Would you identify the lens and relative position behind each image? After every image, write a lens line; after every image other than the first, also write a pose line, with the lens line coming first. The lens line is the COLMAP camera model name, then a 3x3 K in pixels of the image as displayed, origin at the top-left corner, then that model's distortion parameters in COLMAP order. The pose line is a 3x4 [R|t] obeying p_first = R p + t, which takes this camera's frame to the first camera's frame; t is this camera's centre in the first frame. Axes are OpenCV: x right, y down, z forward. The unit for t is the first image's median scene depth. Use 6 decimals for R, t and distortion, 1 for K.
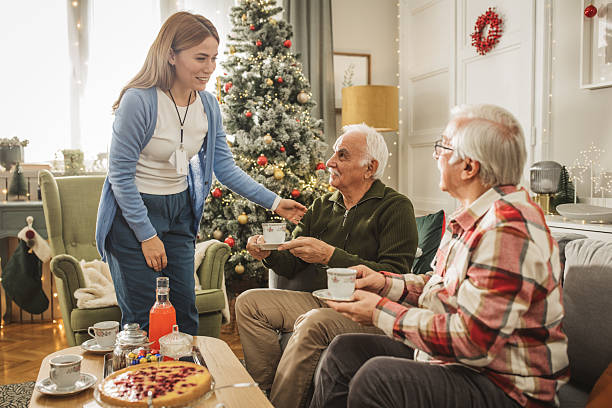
lens RADIAL K [[587.6, 0, 303.5], [0, 587.6, 207.6], [0, 0, 1]] dist [-0.014299, 0.000000]
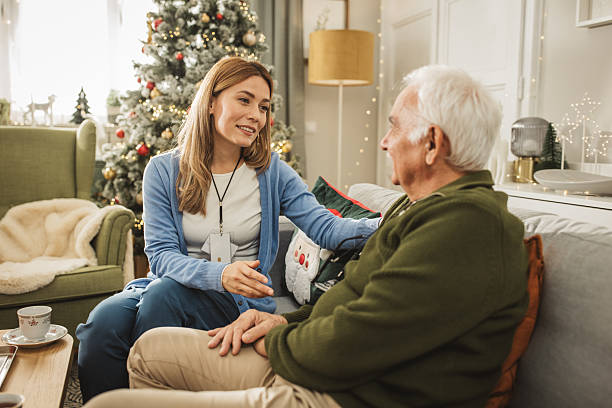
lens RADIAL K [[587.6, 0, 305.4], [0, 587.6, 201.2], [0, 0, 1]] dist [-0.014299, 0.000000]
pose [[0.999332, 0.022561, -0.028754, 0.113762], [-0.021233, 0.998730, 0.045683, 0.005484], [0.029748, -0.045042, 0.998542, 0.156874]]
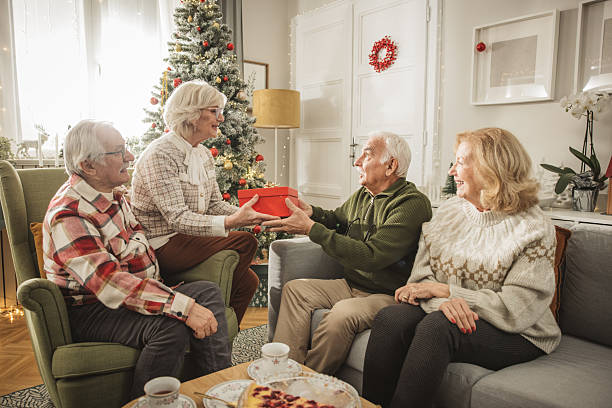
lens RADIAL K [[430.0, 0, 295.7], [0, 430.0, 201.6], [0, 0, 1]] dist [-0.103669, 0.037170]
pose [[0.938259, -0.017915, 0.345470, -0.197489], [0.002714, 0.999009, 0.044435, -0.023310], [-0.345923, -0.040754, 0.937377, 0.203496]]
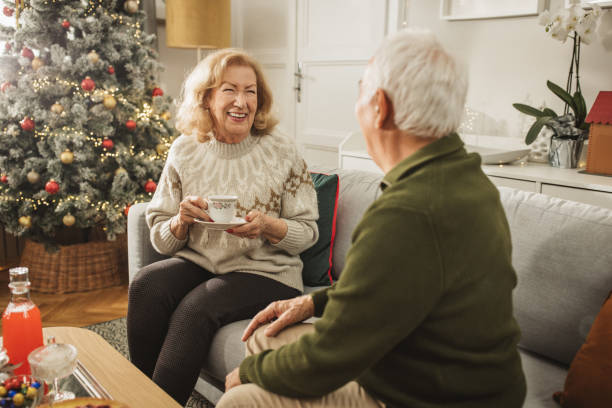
lens RADIAL K [[587.6, 0, 301.0], [0, 587.6, 207.2], [0, 0, 1]] dist [-0.014299, 0.000000]
pose [[0.932287, -0.050951, 0.358112, -0.092204], [-0.004034, 0.988503, 0.151145, -0.035348], [-0.361696, -0.142356, 0.921364, 0.121712]]
